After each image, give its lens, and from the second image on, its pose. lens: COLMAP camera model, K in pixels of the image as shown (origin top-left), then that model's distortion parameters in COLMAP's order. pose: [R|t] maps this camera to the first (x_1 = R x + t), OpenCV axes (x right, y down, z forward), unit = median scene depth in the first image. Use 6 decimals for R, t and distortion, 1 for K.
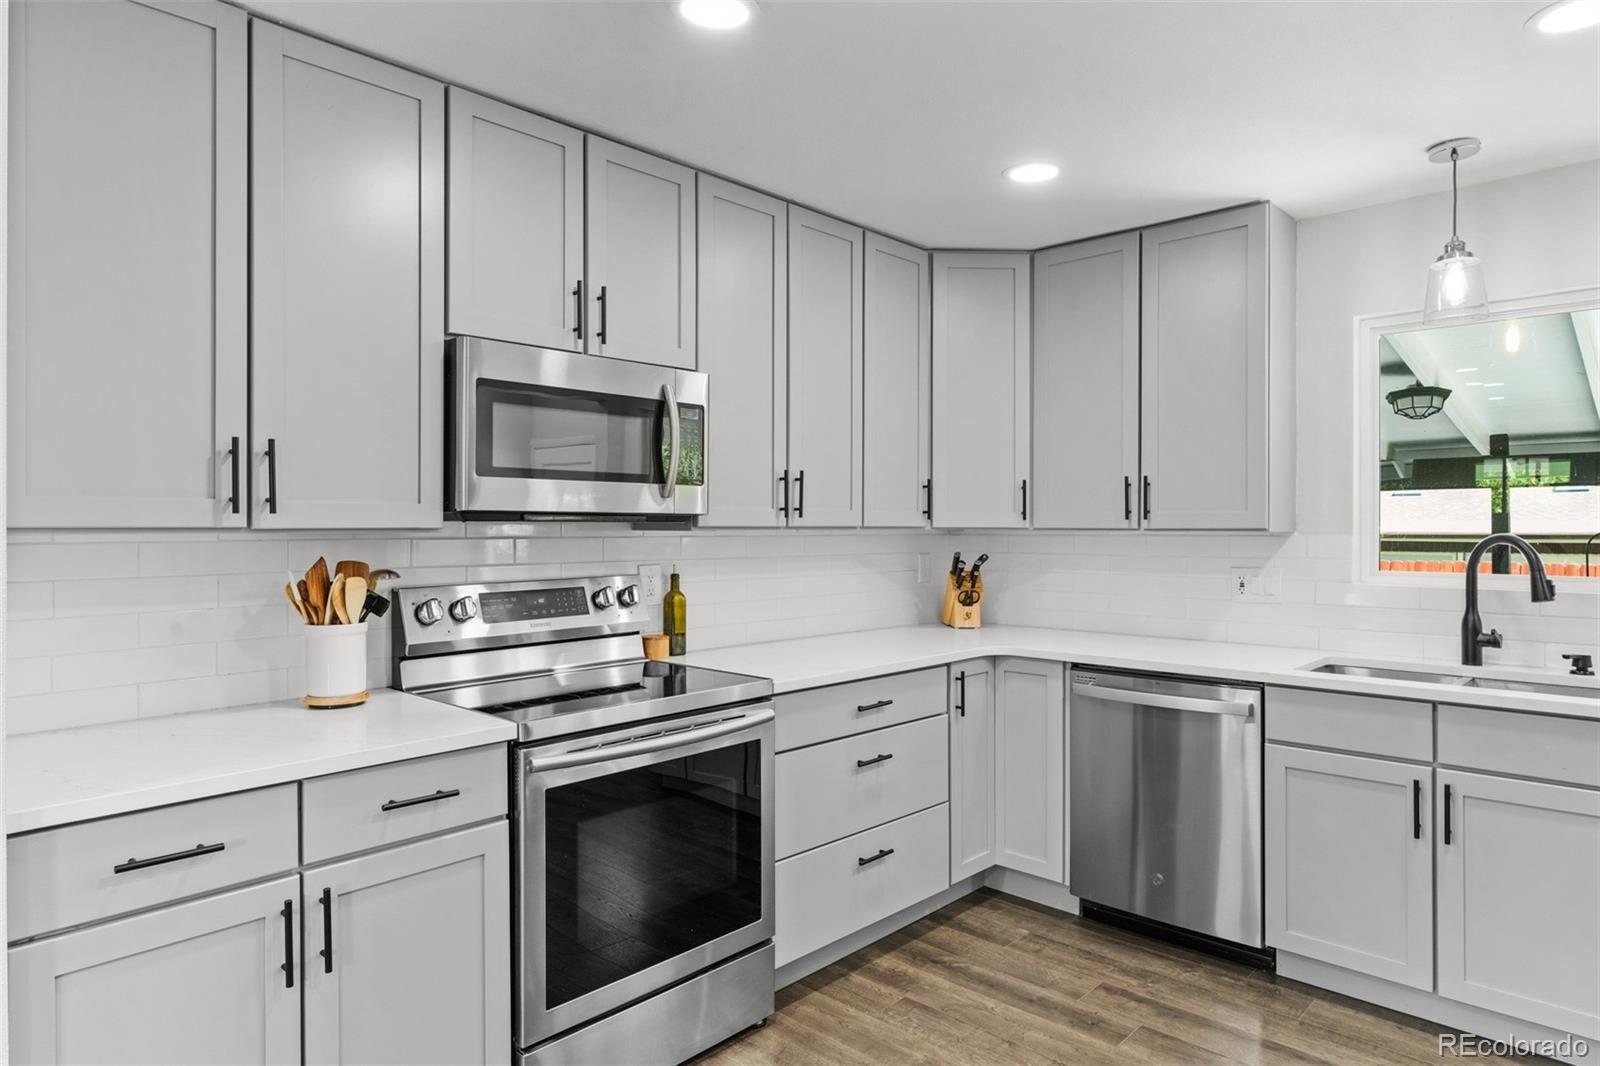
lens RADIAL K [[955.3, 0, 800.0], [0, 955.3, 533.0], [0, 0, 1]] dist [0.009416, 0.000730]
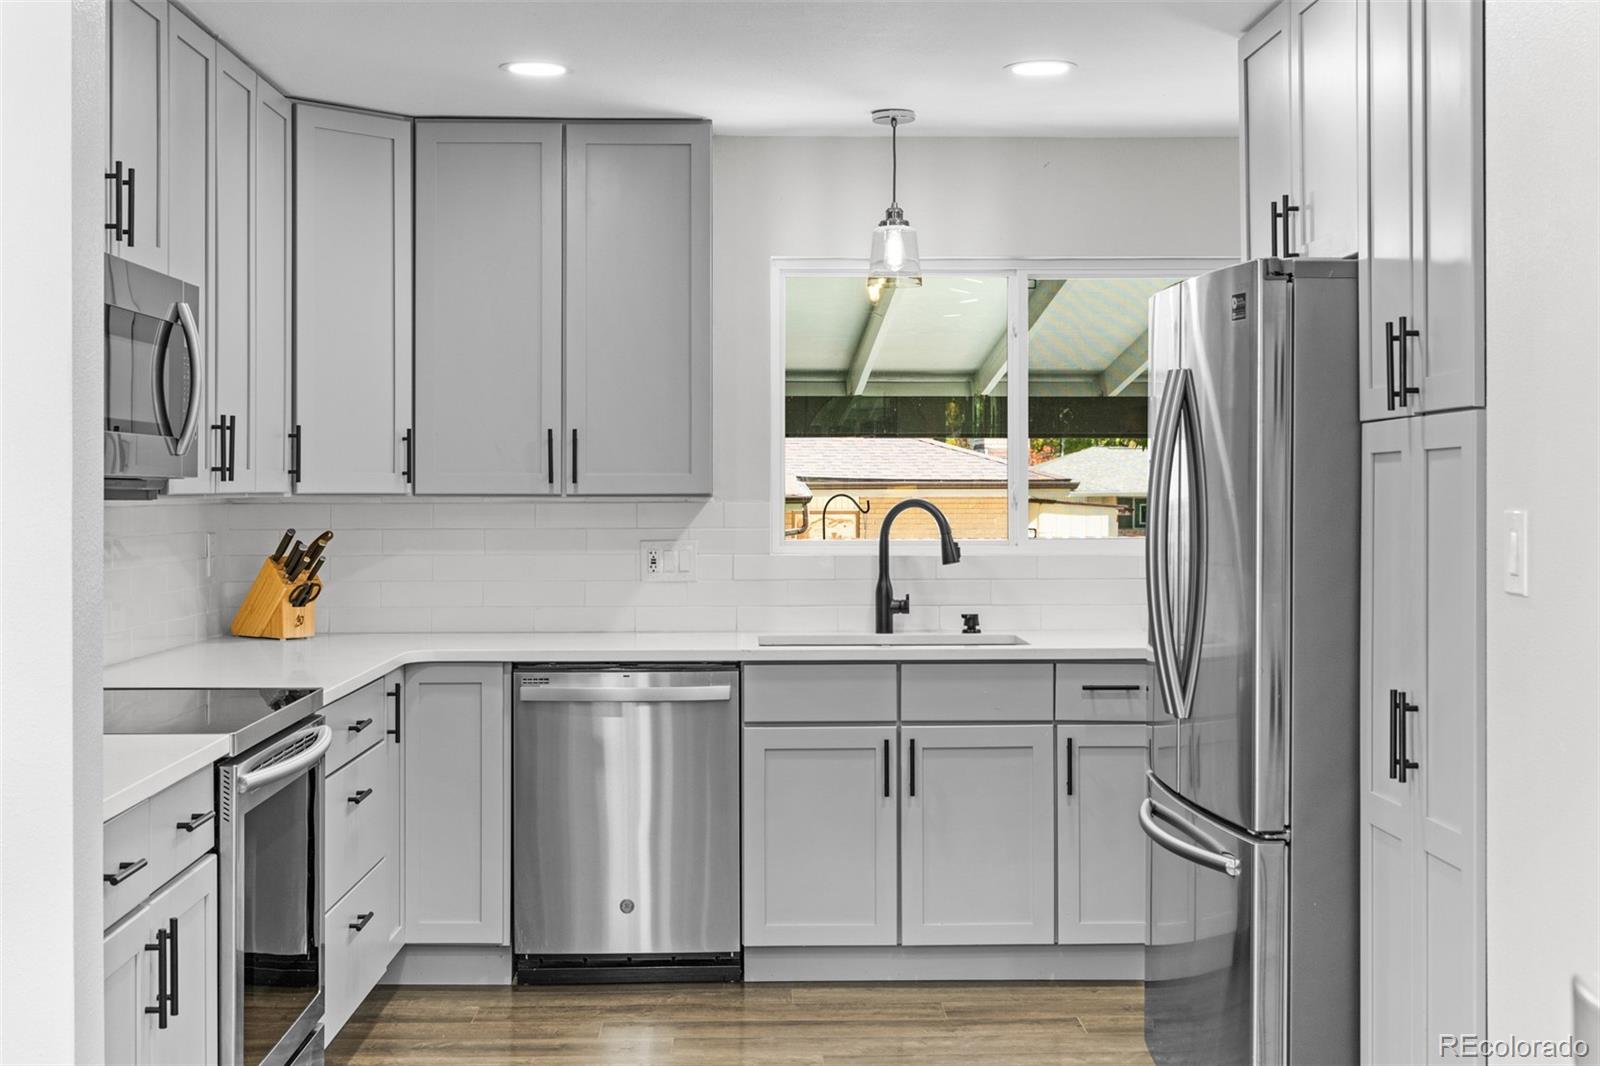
lens RADIAL K [[2081.8, 0, 801.1], [0, 2081.8, 513.6], [0, 0, 1]] dist [0.008750, 0.022857]
pose [[0.708748, -0.009382, 0.705399, -0.860873], [0.005511, 0.999955, 0.007763, -0.000672], [-0.705440, -0.001615, 0.708768, -0.443229]]
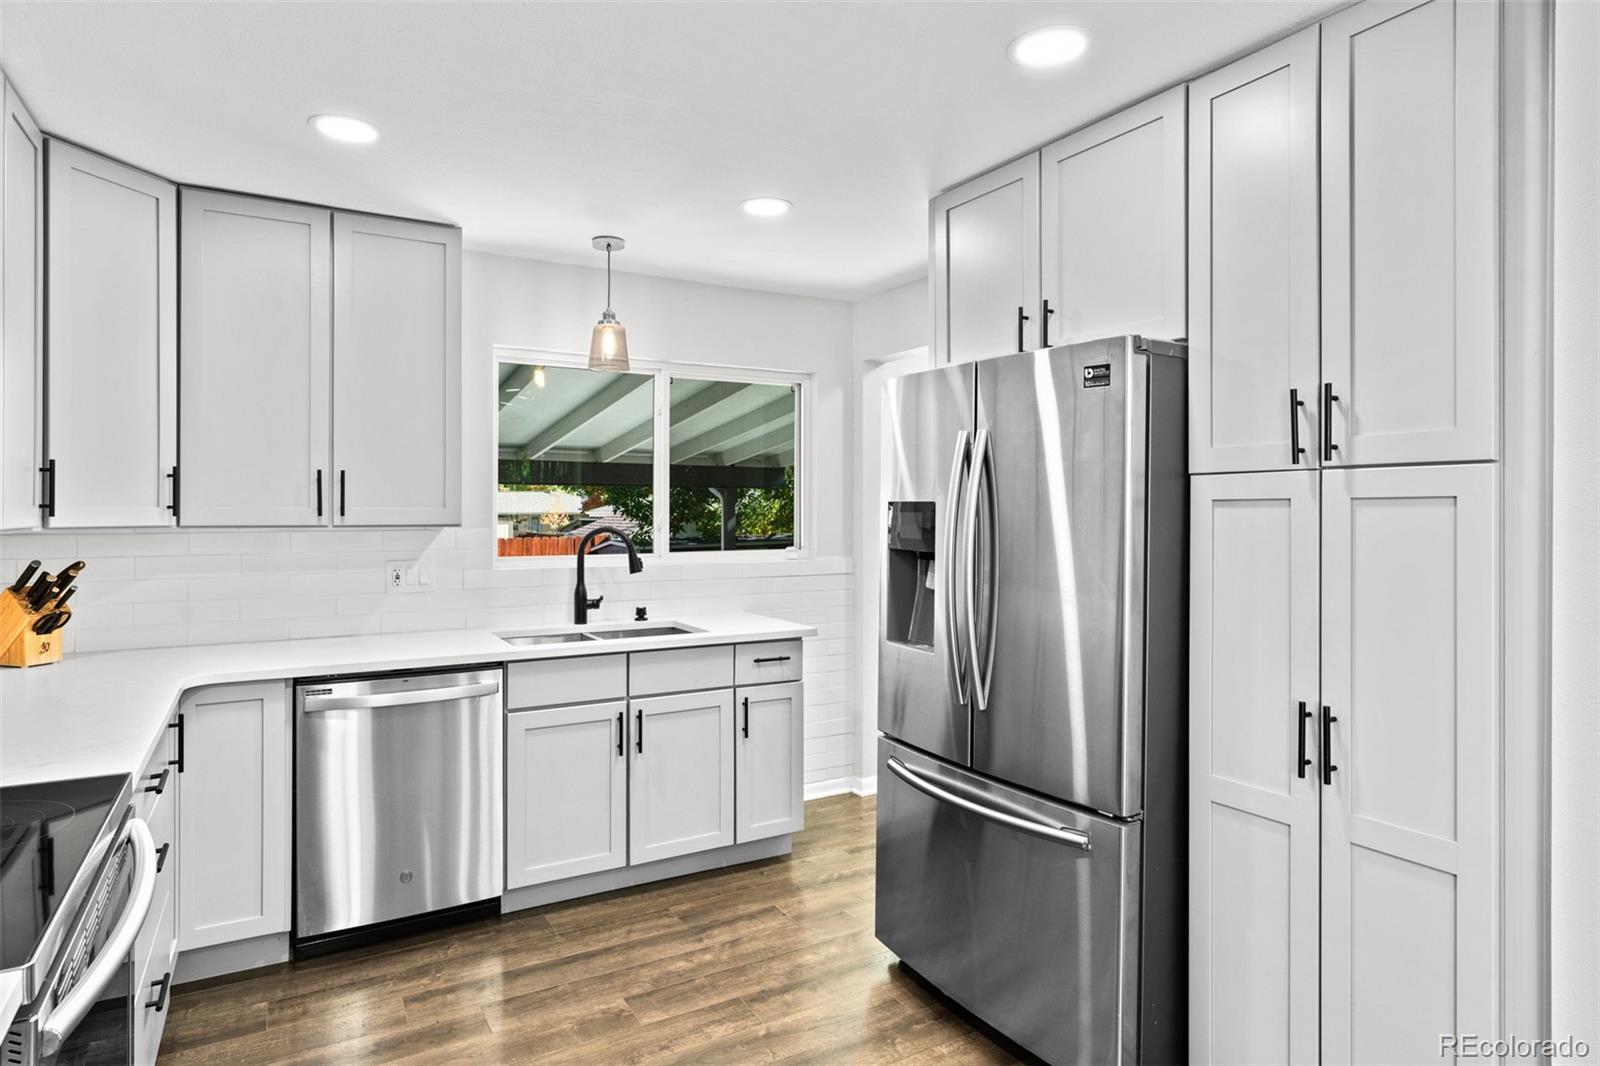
lens RADIAL K [[909.2, 0, 797.3], [0, 909.2, 517.6], [0, 0, 1]] dist [-0.002560, 0.002185]
pose [[0.283615, -0.007679, 0.958908, -0.439790], [0.003961, 0.999969, 0.006836, -0.019264], [-0.958930, 0.001860, 0.283637, 0.353231]]
